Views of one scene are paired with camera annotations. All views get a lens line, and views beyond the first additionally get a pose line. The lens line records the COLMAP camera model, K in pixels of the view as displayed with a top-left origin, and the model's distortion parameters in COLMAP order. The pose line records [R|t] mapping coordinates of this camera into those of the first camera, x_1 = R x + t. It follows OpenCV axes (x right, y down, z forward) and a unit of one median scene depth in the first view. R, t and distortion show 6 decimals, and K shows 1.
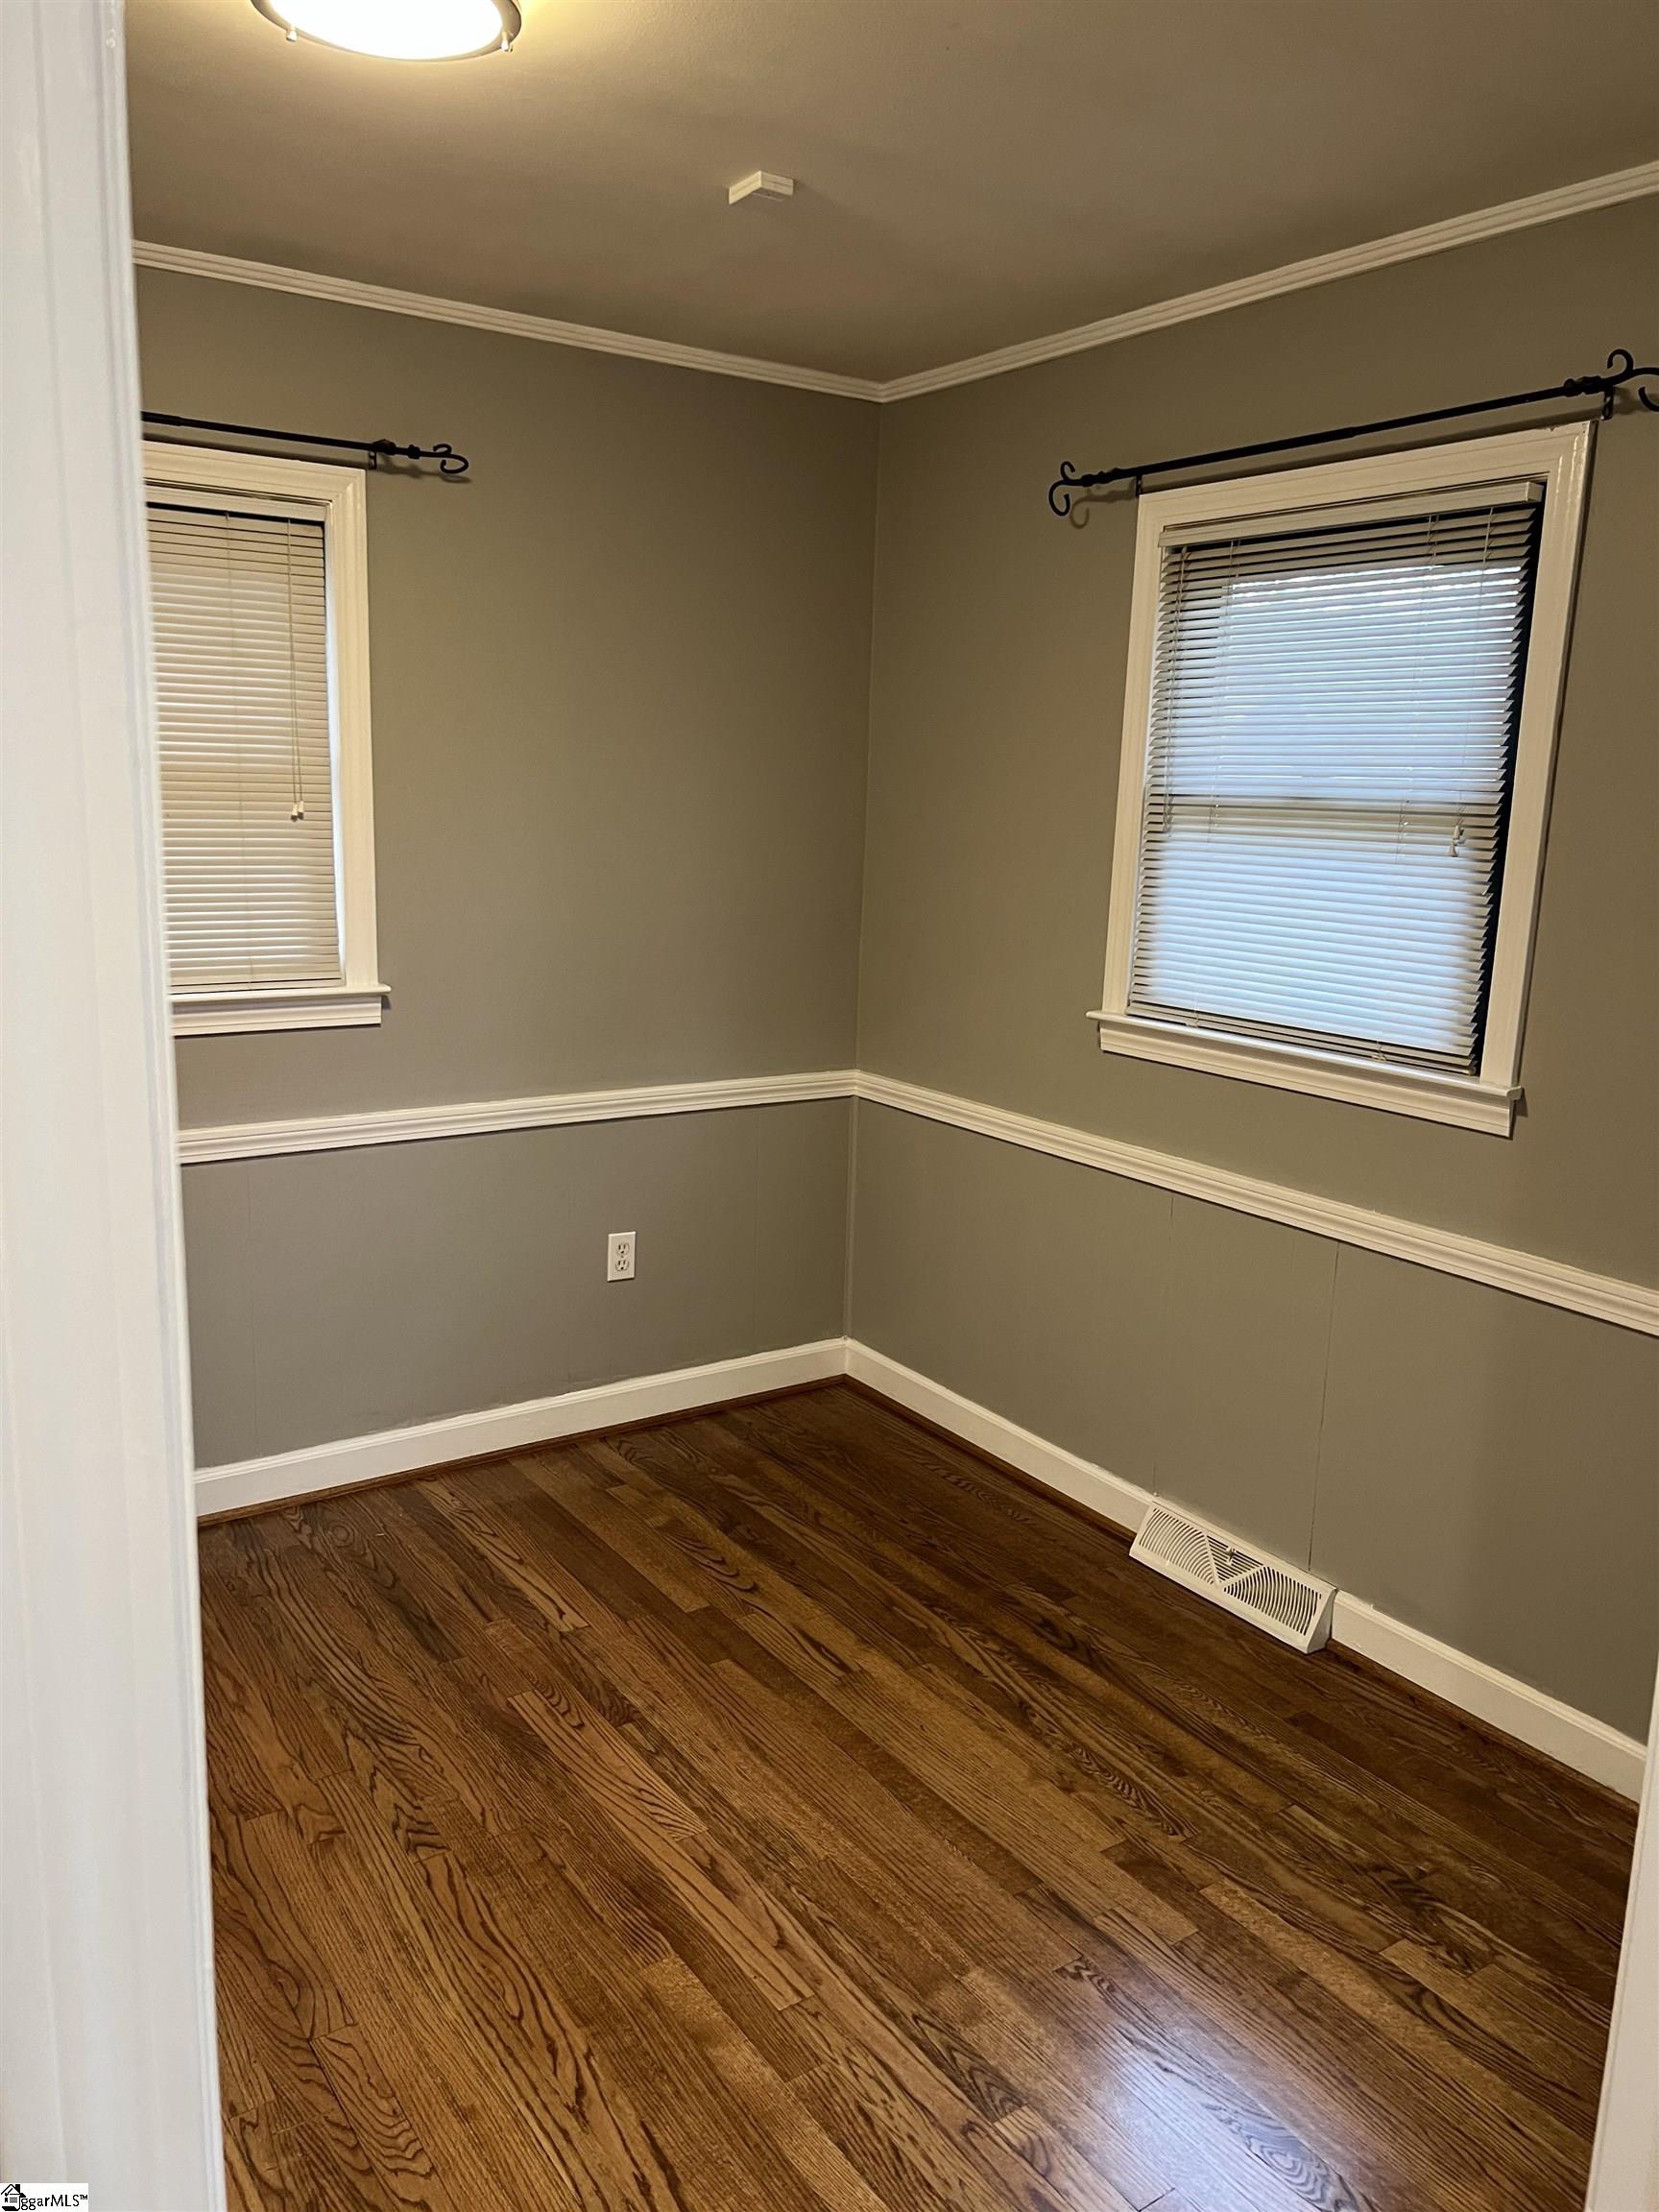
lens RADIAL K [[1639.4, 0, 835.6], [0, 1639.4, 1099.9], [0, 0, 1]] dist [0.062757, -0.078322]
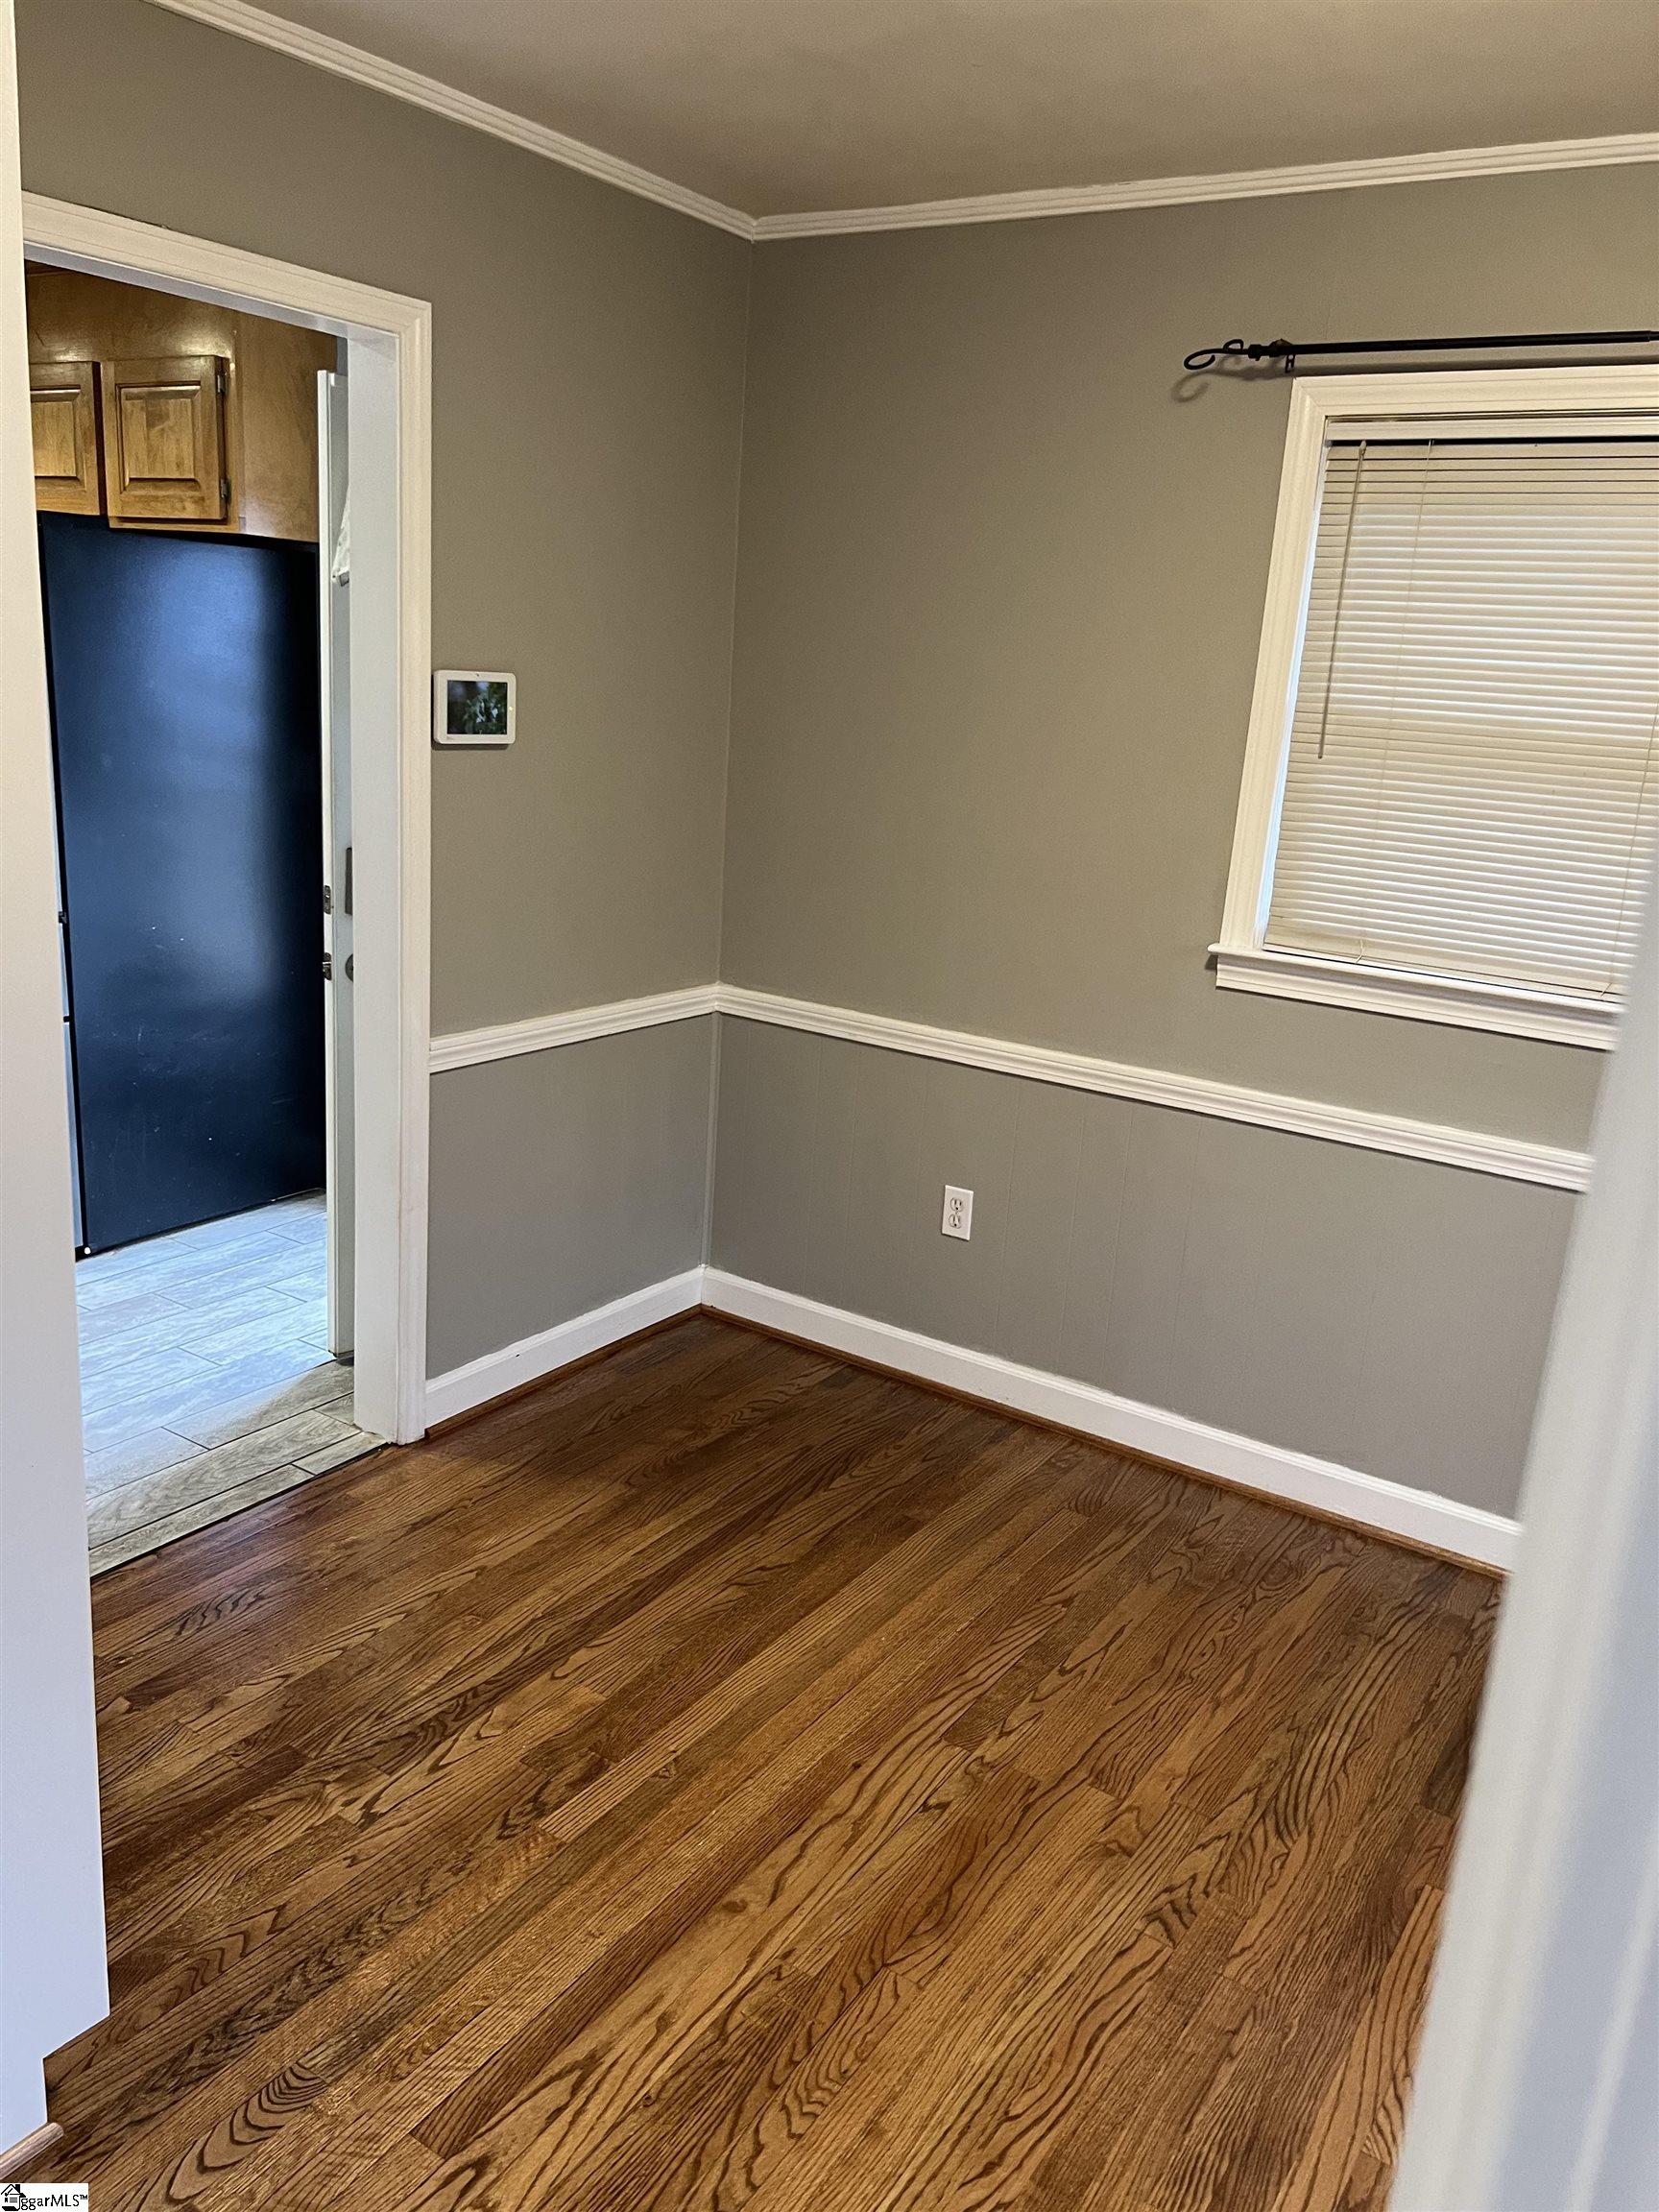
lens RADIAL K [[1639.4, 0, 835.6], [0, 1639.4, 1099.9], [0, 0, 1]] dist [0.062757, -0.078322]
pose [[0.363432, 0.219728, -0.905338, 0.449212], [-0.223684, 0.963942, 0.144158, -0.075139], [0.904369, 0.150118, 0.399477, 0.473316]]
